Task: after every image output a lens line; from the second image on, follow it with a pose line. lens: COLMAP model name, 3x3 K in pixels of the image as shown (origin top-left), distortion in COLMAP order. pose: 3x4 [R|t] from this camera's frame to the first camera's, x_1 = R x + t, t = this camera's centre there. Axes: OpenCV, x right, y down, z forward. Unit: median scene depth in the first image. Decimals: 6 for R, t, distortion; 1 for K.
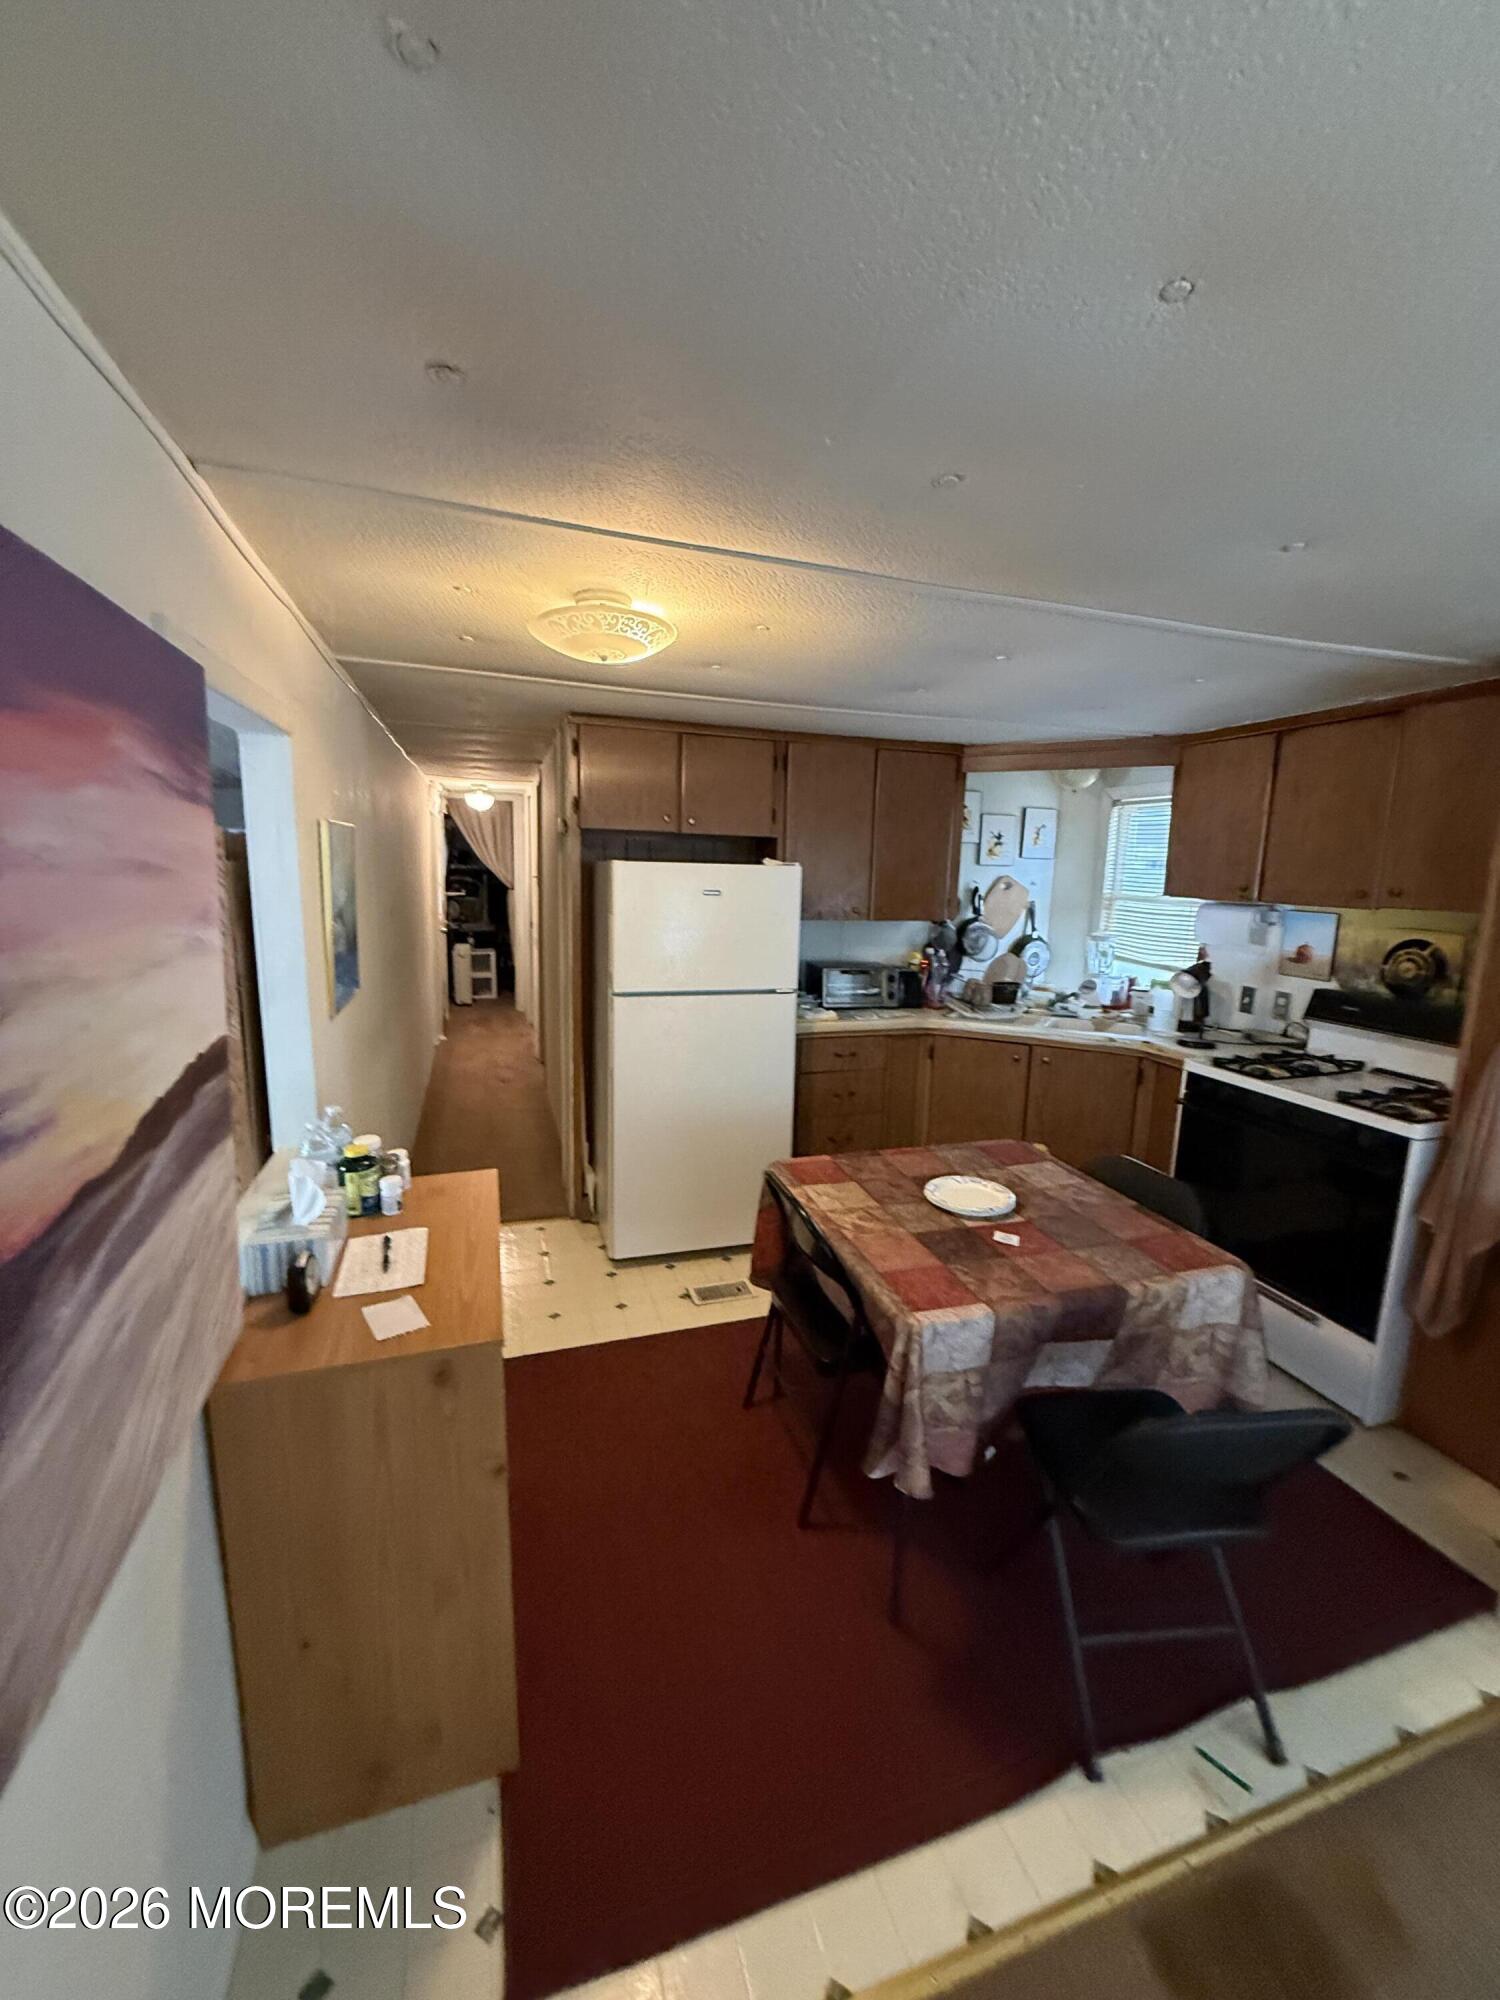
lens RADIAL K [[791.3, 0, 751.6], [0, 791.3, 997.9], [0, 0, 1]] dist [-0.000029, 0.000128]
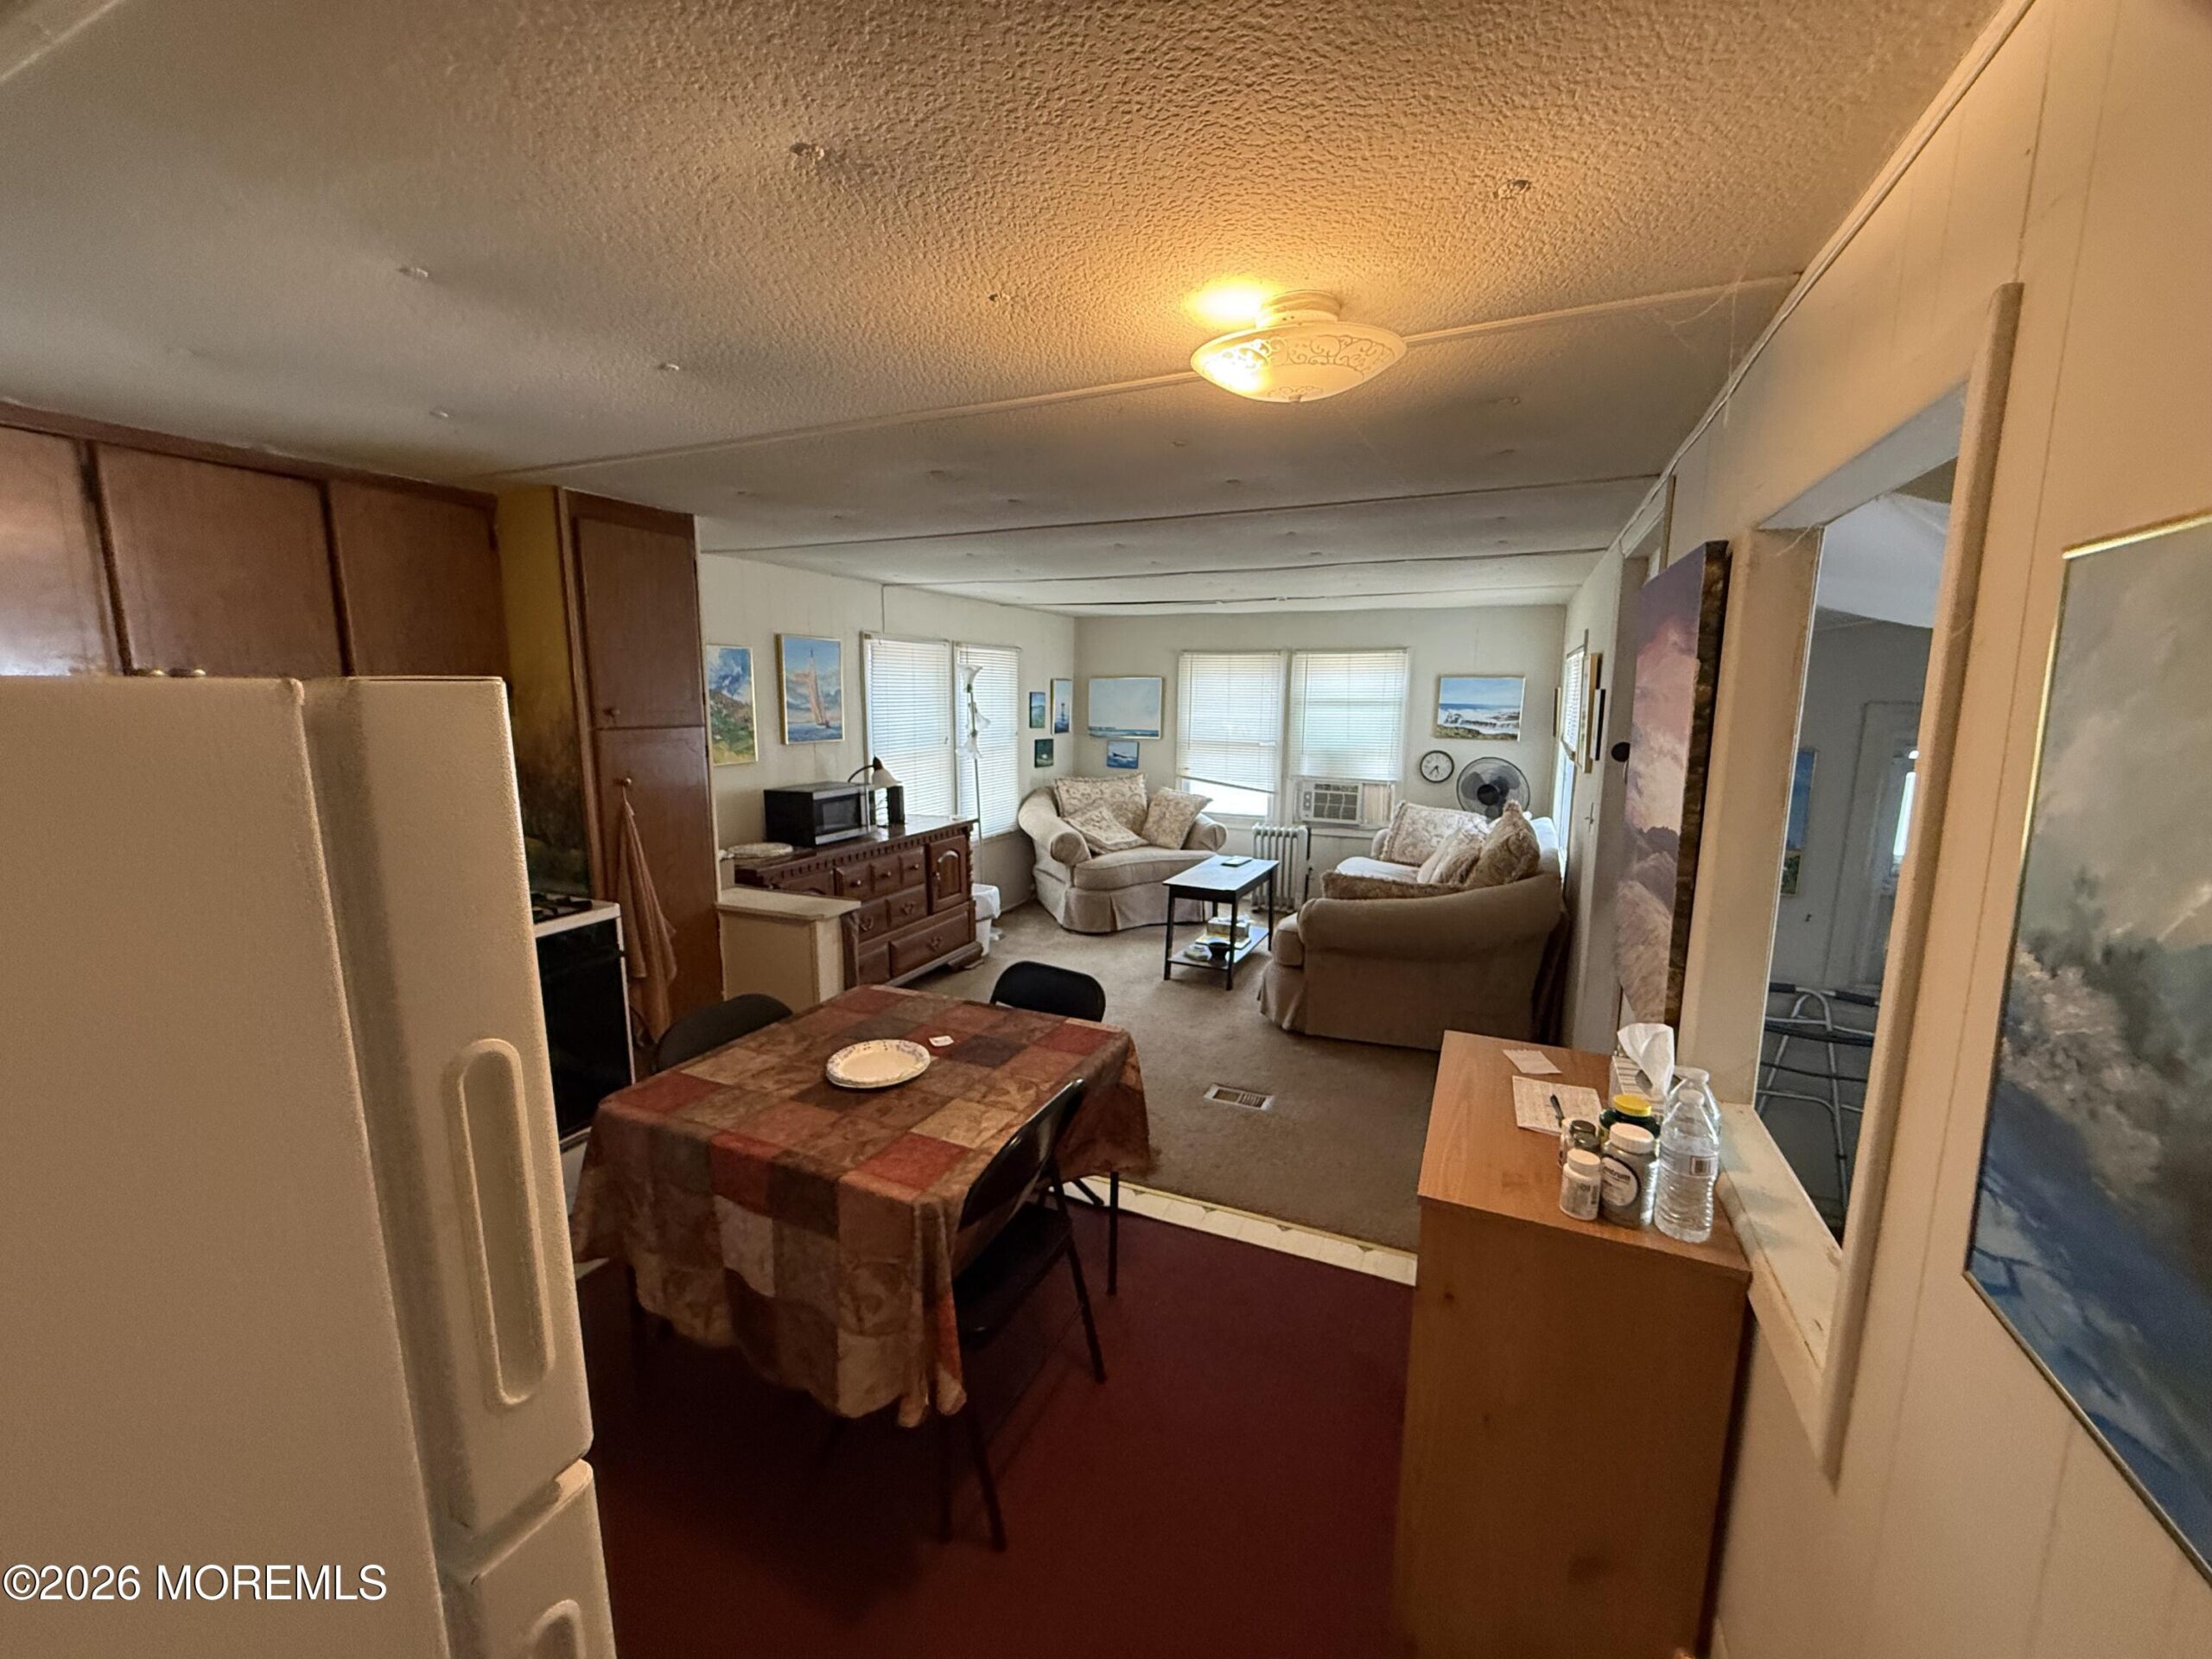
lens RADIAL K [[875.2, 0, 1123.4], [0, 875.2, 829.6], [0, 0, 1]] dist [-0.000029, 0.000128]
pose [[-0.748619, -0.126985, 0.650726, -0.483181], [0.093360, 0.951517, 0.293087, -0.232140], [-0.656394, 0.280163, -0.700468, 1.342792]]
